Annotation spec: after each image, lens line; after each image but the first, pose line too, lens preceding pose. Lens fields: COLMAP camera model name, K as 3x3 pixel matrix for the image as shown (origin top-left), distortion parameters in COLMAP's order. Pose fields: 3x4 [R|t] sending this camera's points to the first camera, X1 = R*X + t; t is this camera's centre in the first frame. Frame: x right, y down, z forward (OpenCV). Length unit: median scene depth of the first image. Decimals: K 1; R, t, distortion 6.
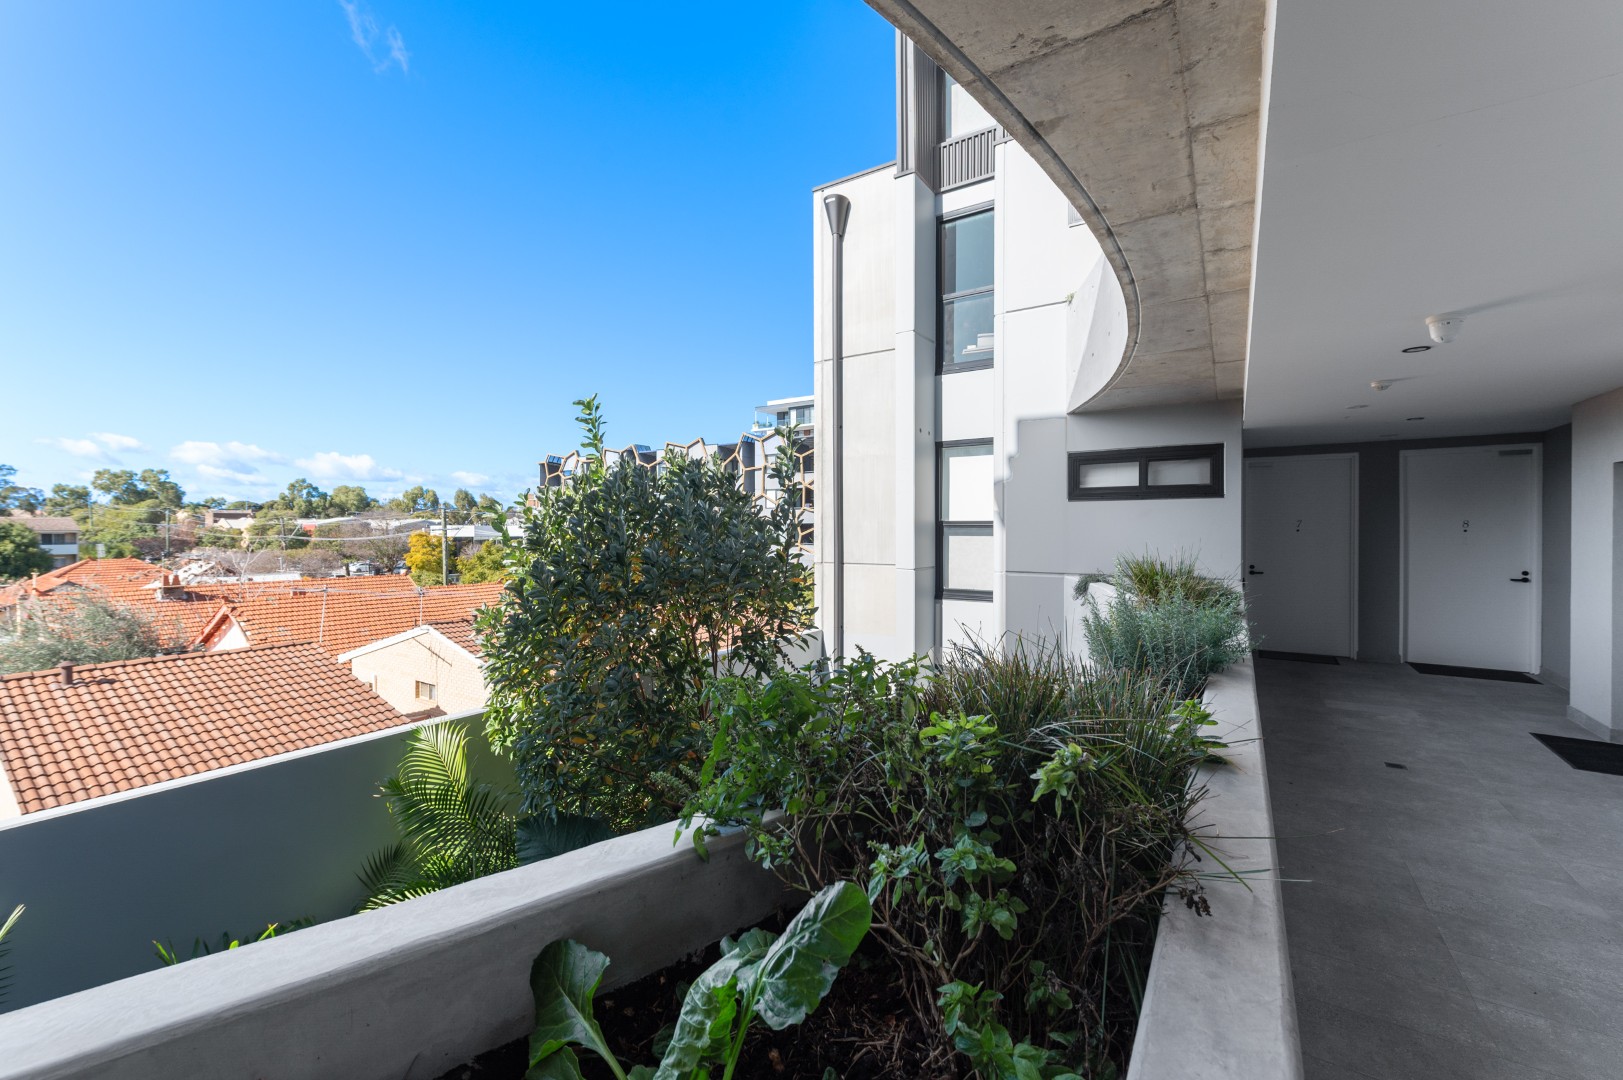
lens RADIAL K [[640.7, 0, 809.6], [0, 640.7, 533.5], [0, 0, 1]] dist [0.000445, 0.000002]
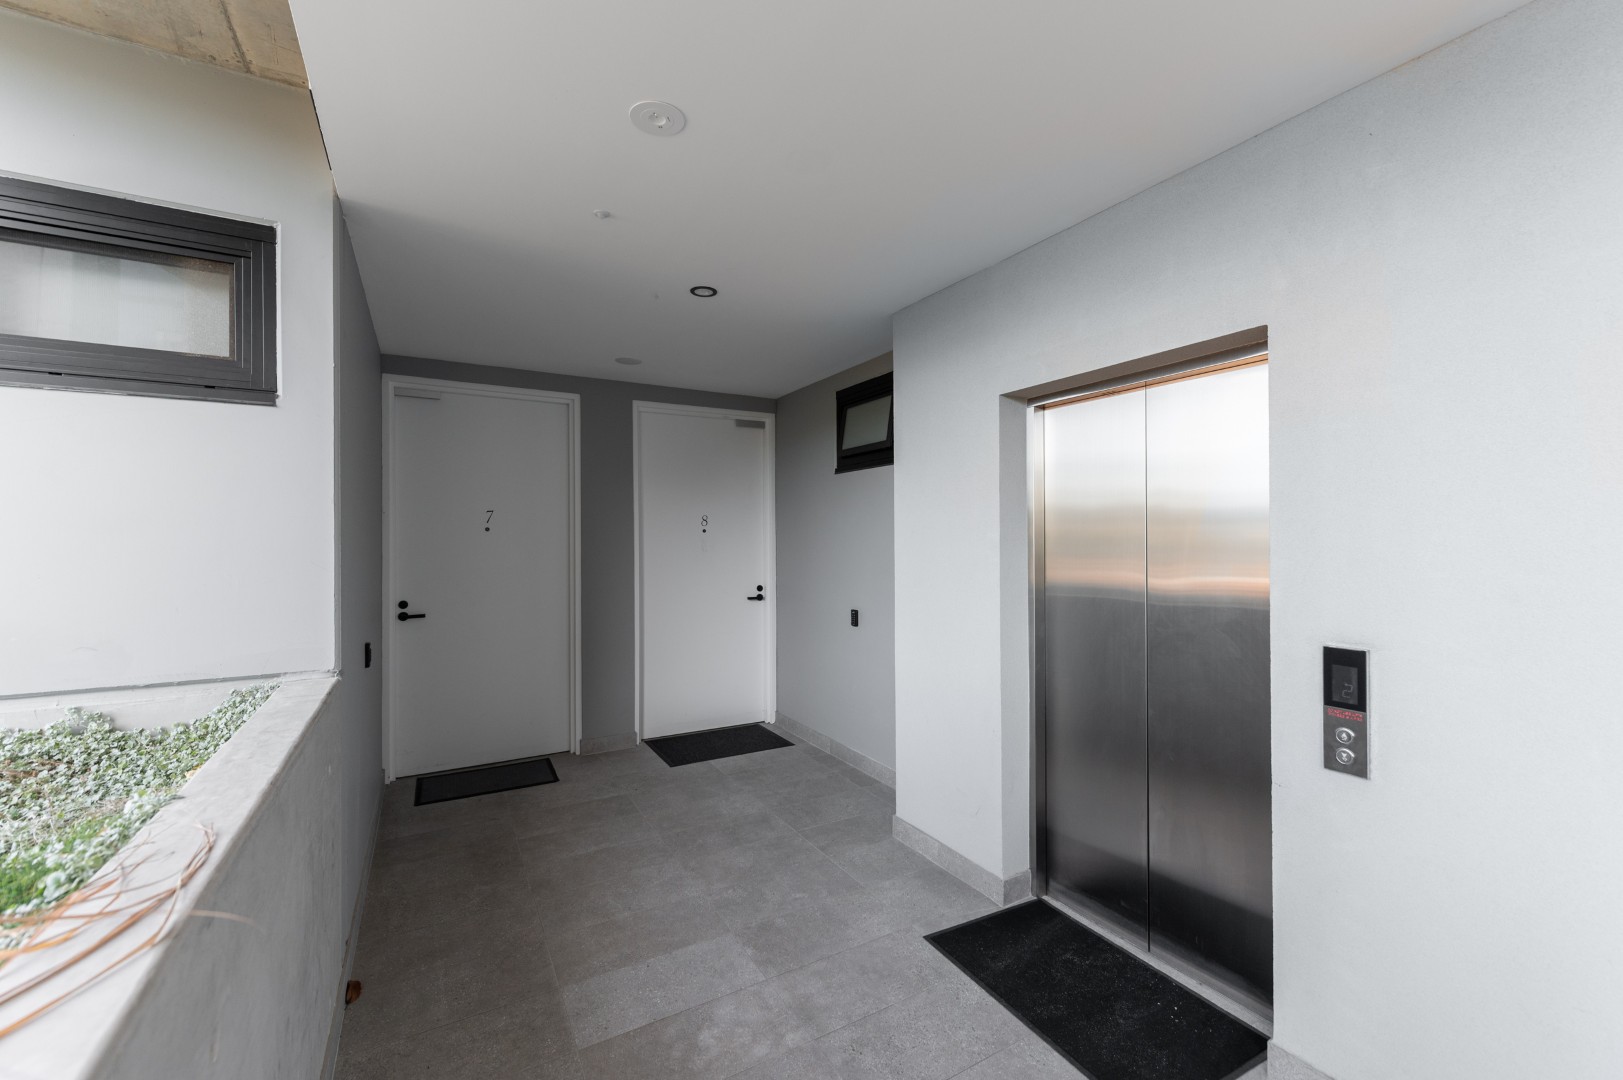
lens RADIAL K [[664.4, 0, 811.5], [0, 664.4, 540.0], [0, 0, 1]] dist [-0.000326, -0.000077]
pose [[0.443789, 0.001112, 0.896130, 0.459601], [0.008024, 0.999954, -0.005214, 0.010953], [-0.896095, 0.009505, 0.443760, 0.610768]]
